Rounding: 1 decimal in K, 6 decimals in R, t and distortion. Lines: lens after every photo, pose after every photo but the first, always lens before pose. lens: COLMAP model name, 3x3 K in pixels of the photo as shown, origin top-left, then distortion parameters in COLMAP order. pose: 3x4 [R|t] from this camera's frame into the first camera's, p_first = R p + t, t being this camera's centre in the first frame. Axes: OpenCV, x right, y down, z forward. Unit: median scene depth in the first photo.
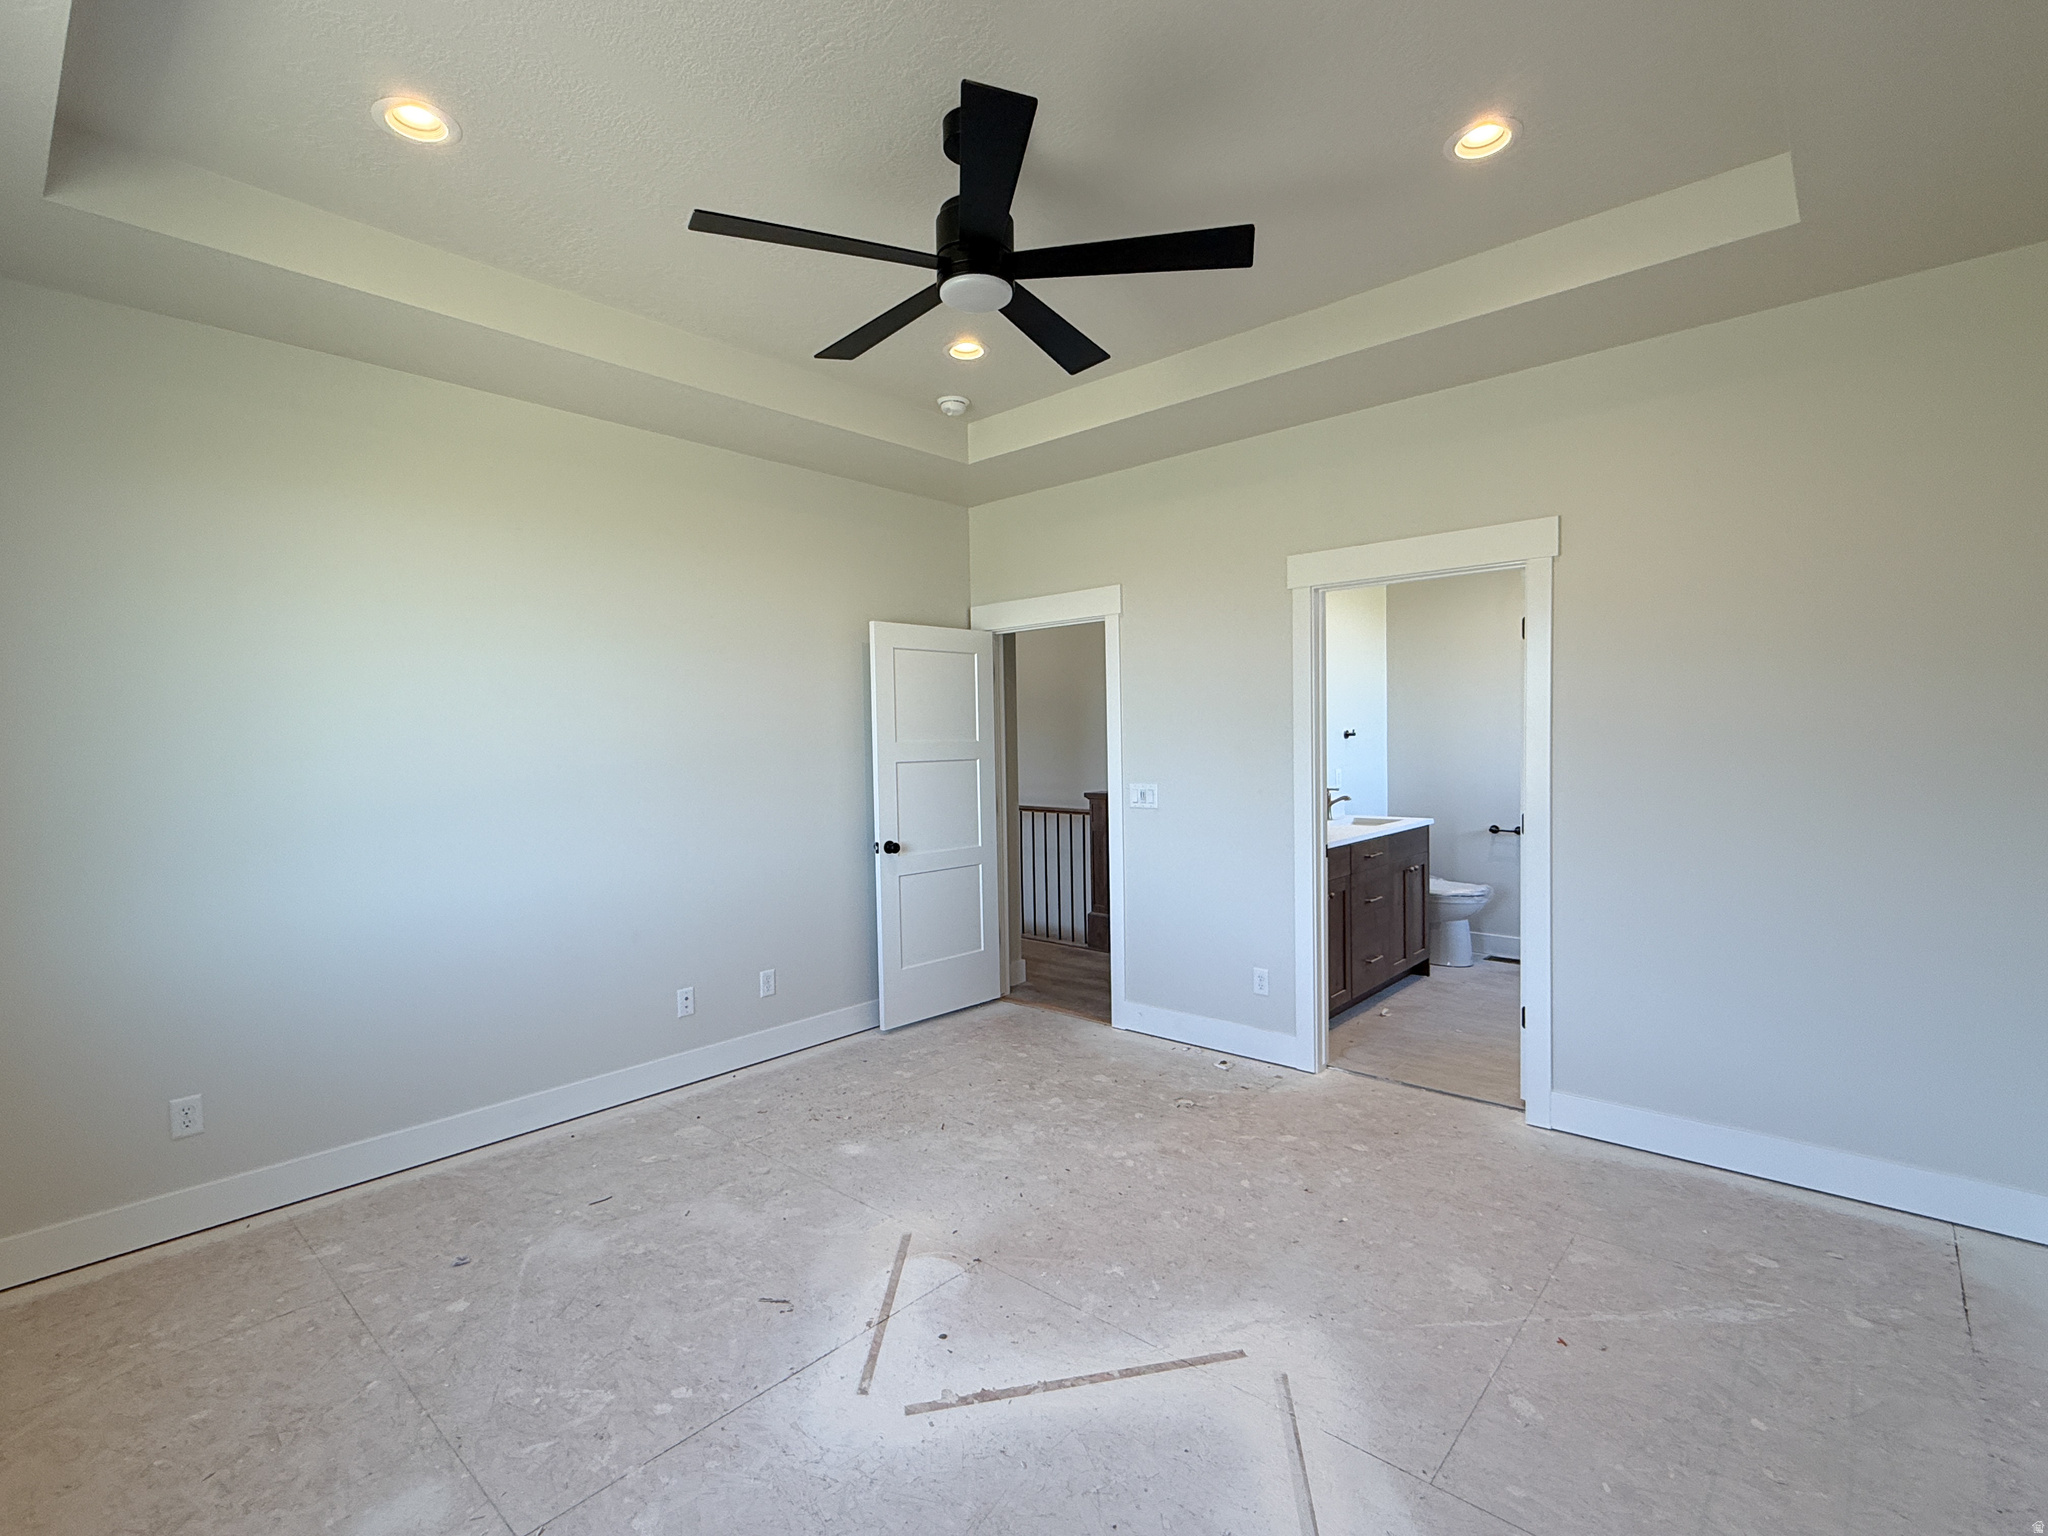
lens RADIAL K [[950.5, 0, 1022.7], [0, 950.5, 770.5], [0, 0, 1]] dist [-0.002411, 0.000361]
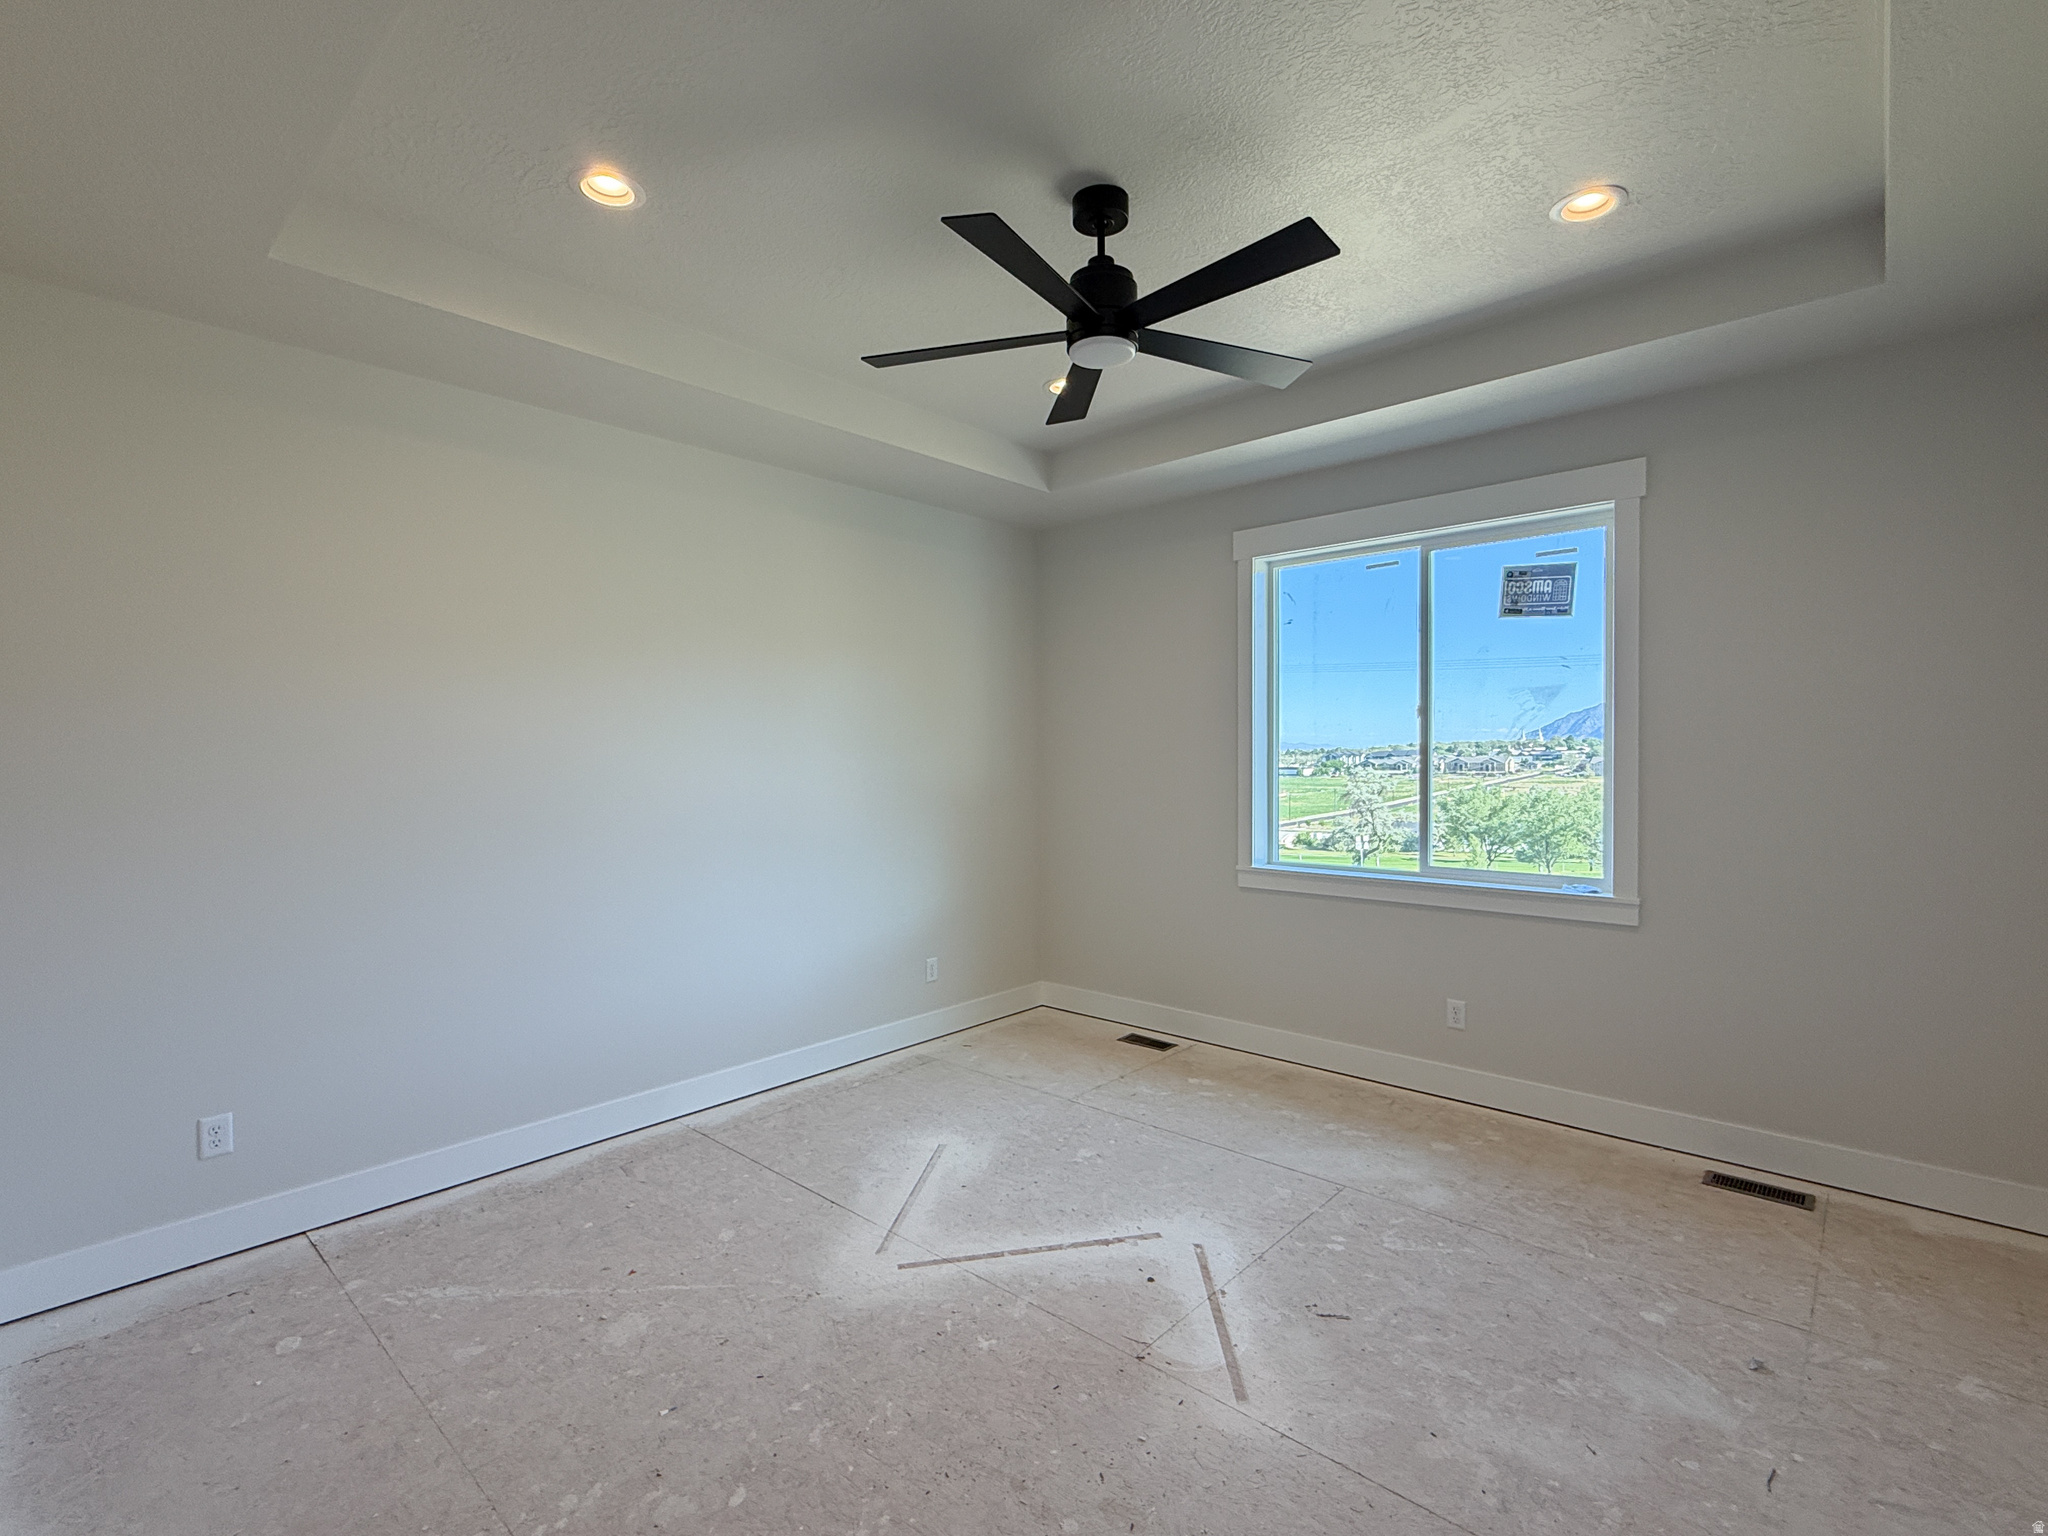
lens RADIAL K [[950.5, 0, 1022.7], [0, 950.5, 770.5], [0, 0, 1]] dist [-0.002411, 0.000361]
pose [[-0.999647, 0.024671, 0.009882, 0.037703], [0.025152, 0.998331, 0.051988, -0.068848], [-0.008583, 0.052219, -0.998599, 1.802403]]
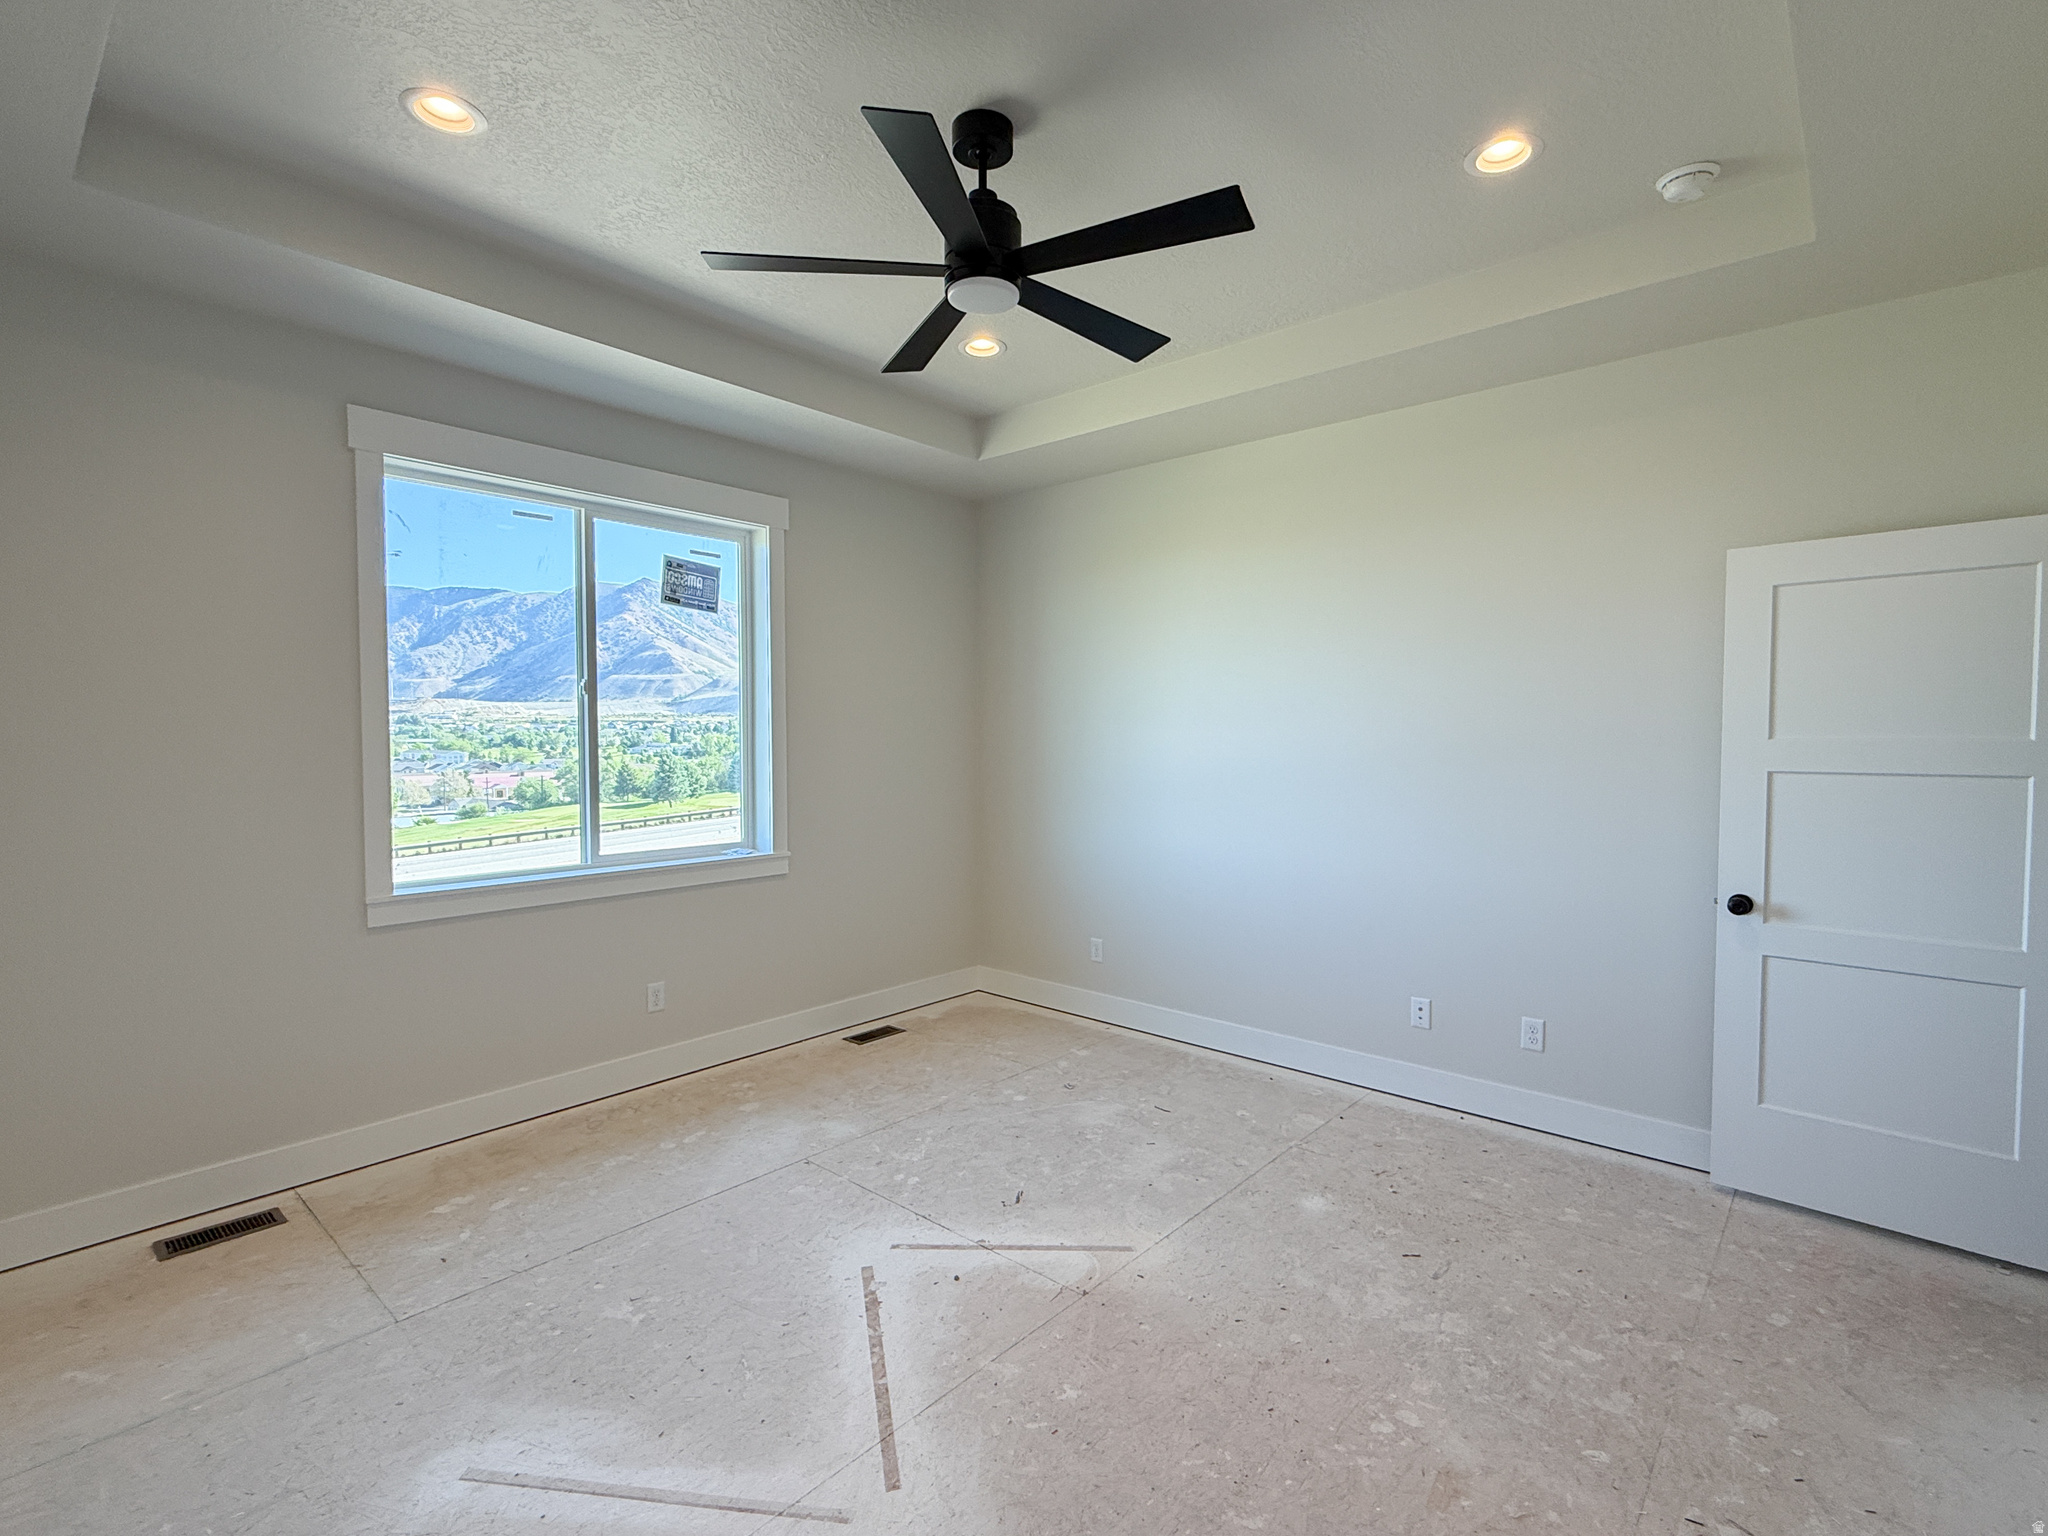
lens RADIAL K [[956.7, 0, 1028.5], [0, 956.7, 770.9], [0, 0, 1]] dist [-0.001891, -0.000011]
pose [[0.009945, 0.057484, -0.998297, 0.847497], [-0.033469, 0.997806, 0.057122, -0.050310], [0.999390, 0.032844, 0.011847, 0.895947]]
